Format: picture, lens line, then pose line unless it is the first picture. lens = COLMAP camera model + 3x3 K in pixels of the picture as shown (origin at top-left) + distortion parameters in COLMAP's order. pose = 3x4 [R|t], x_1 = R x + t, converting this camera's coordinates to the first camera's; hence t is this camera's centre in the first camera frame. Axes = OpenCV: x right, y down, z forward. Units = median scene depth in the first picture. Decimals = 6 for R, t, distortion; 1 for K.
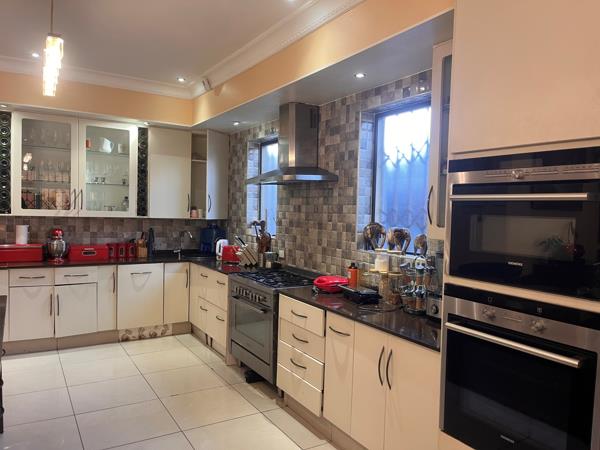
lens RADIAL K [[456.7, 0, 299.6], [0, 456.7, 228.9], [0, 0, 1]] dist [0.090010, -0.113593]
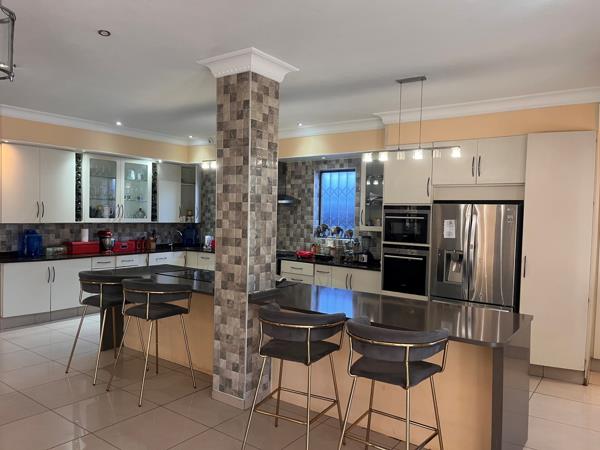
lens RADIAL K [[456.7, 0, 299.6], [0, 456.7, 228.9], [0, 0, 1]] dist [0.090010, -0.113593]
pose [[0.923038, -0.019423, 0.384218, -0.573806], [0.017904, 0.999811, 0.007531, -0.007257], [-0.384292, -0.000073, 0.923212, -0.684596]]
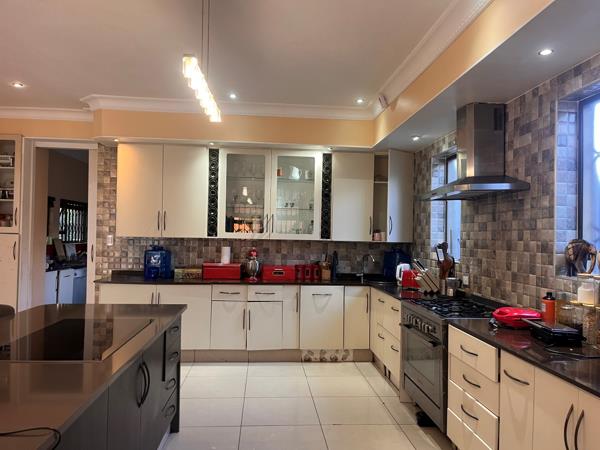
lens RADIAL K [[456.7, 0, 299.6], [0, 456.7, 228.9], [0, 0, 1]] dist [0.090010, -0.113593]
pose [[0.893875, -0.014865, -0.448069, 0.073583], [-0.015874, 0.997774, -0.064770, 0.019706], [0.448035, 0.065009, 0.891649, 0.081615]]
